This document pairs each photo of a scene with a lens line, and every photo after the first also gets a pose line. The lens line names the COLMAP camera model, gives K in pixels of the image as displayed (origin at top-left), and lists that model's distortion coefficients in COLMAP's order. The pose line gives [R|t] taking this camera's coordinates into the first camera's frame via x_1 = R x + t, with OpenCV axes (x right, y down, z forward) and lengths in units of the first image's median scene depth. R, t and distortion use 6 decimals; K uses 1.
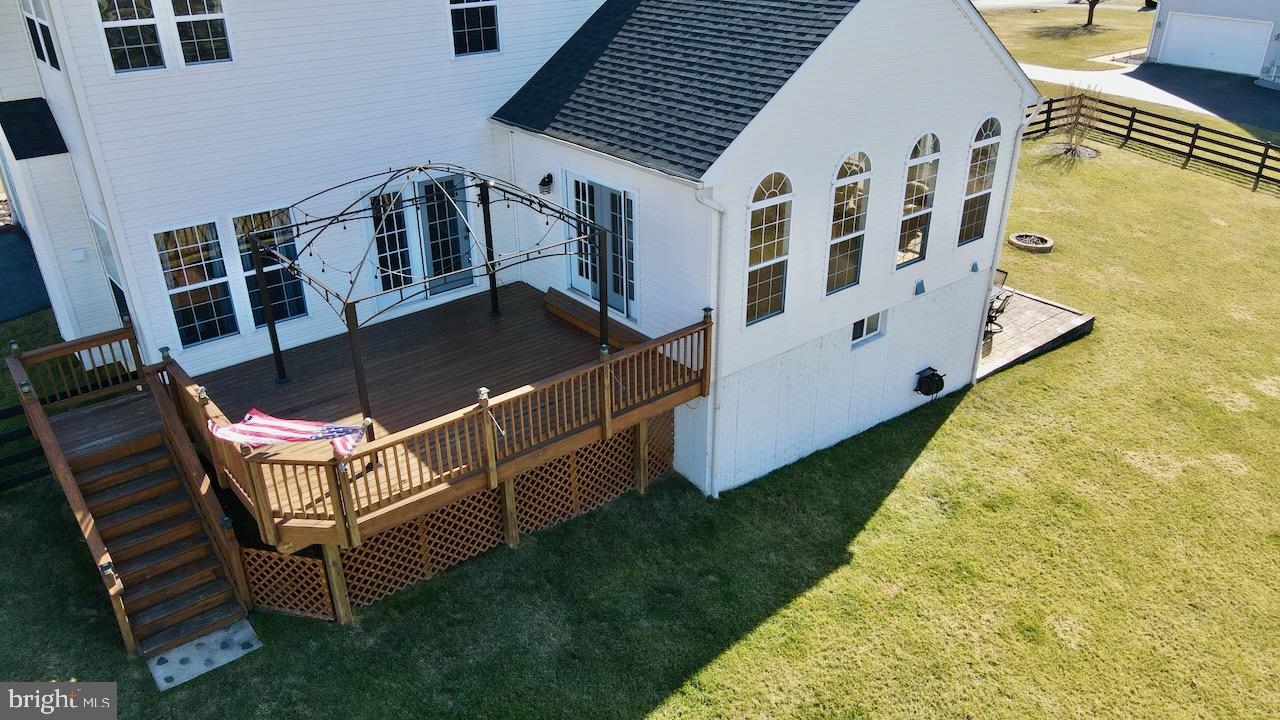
lens RADIAL K [[932.5, 0, 640.2], [0, 932.5, 374.5], [0, 0, 1]] dist [0.011825, 0.005029]
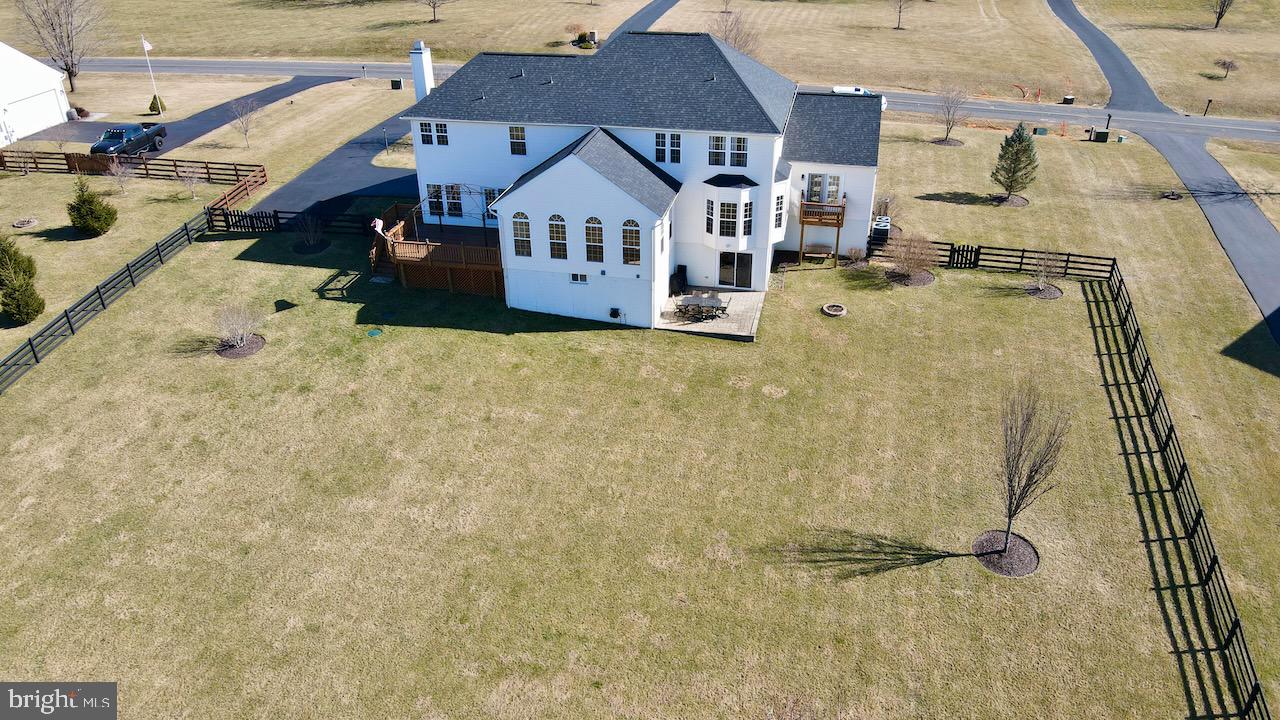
lens RADIAL K [[959.4, 0, 640.0], [0, 959.4, 360.0], [0, 0, 1]] dist [-0.006805, 0.034660]
pose [[0.624223, 0.369582, -0.688298, 2.619996], [-0.357747, 0.918450, 0.168719, -0.406417], [0.694523, 0.140918, 0.705535, -0.927330]]
